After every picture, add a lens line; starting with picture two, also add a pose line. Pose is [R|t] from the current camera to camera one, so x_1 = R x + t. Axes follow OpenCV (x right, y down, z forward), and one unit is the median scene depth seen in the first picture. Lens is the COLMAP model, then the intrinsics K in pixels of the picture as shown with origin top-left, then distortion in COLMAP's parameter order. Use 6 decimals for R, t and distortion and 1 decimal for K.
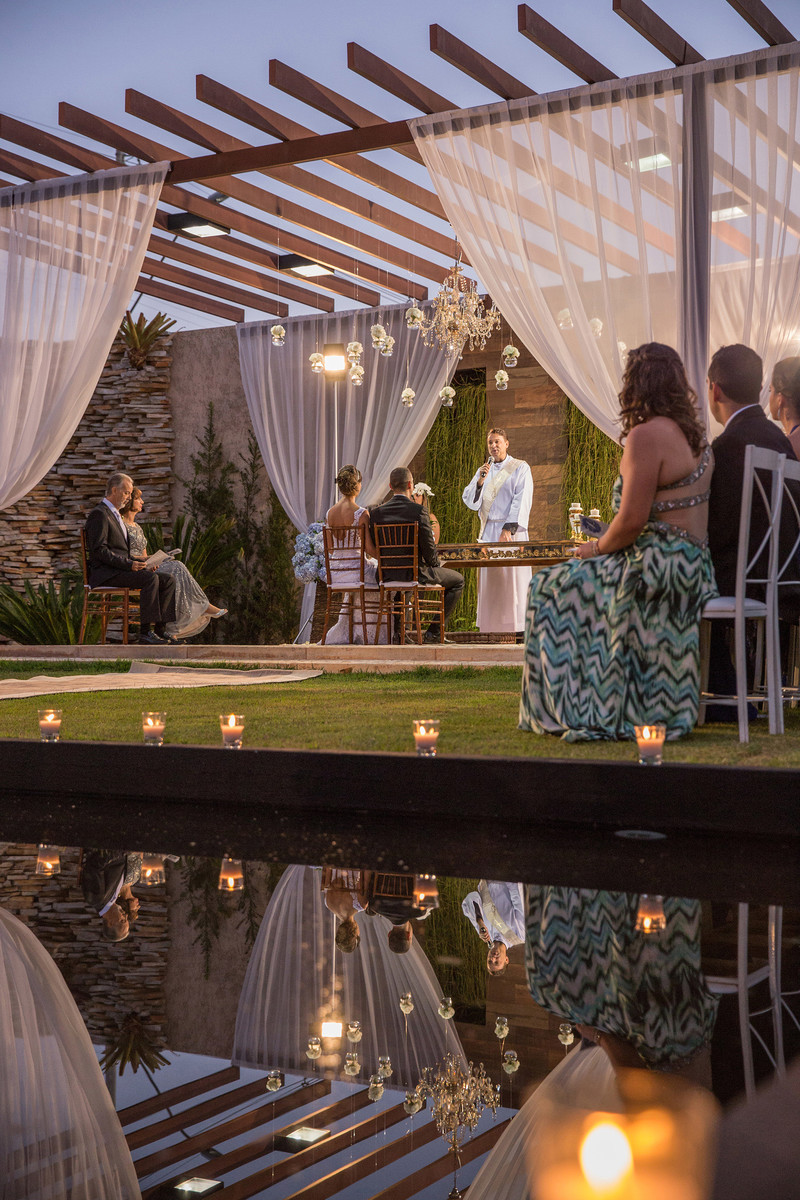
lens RADIAL K [[1645.5, 0, 400.0], [0, 1645.5, 600.0], [0, 0, 1]] dist [0.005402, 0.006013]
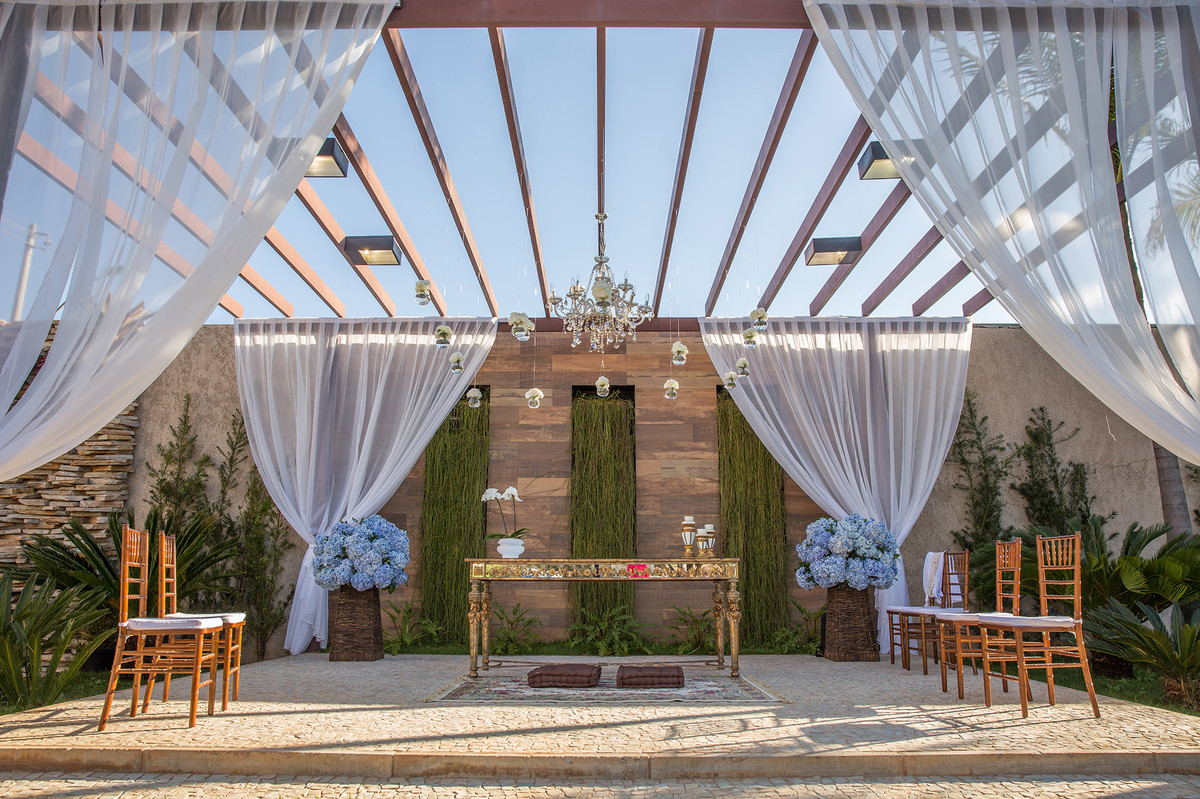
lens RADIAL K [[833.9, 0, 600.0], [0, 833.9, 399.5], [0, 0, 1]] dist [-0.050985, 0.000409]
pose [[0.869142, 0.109489, 0.482290, -0.138809], [-0.013860, 0.980196, -0.197546, -0.021342], [-0.494368, 0.165011, 0.853447, 0.448974]]
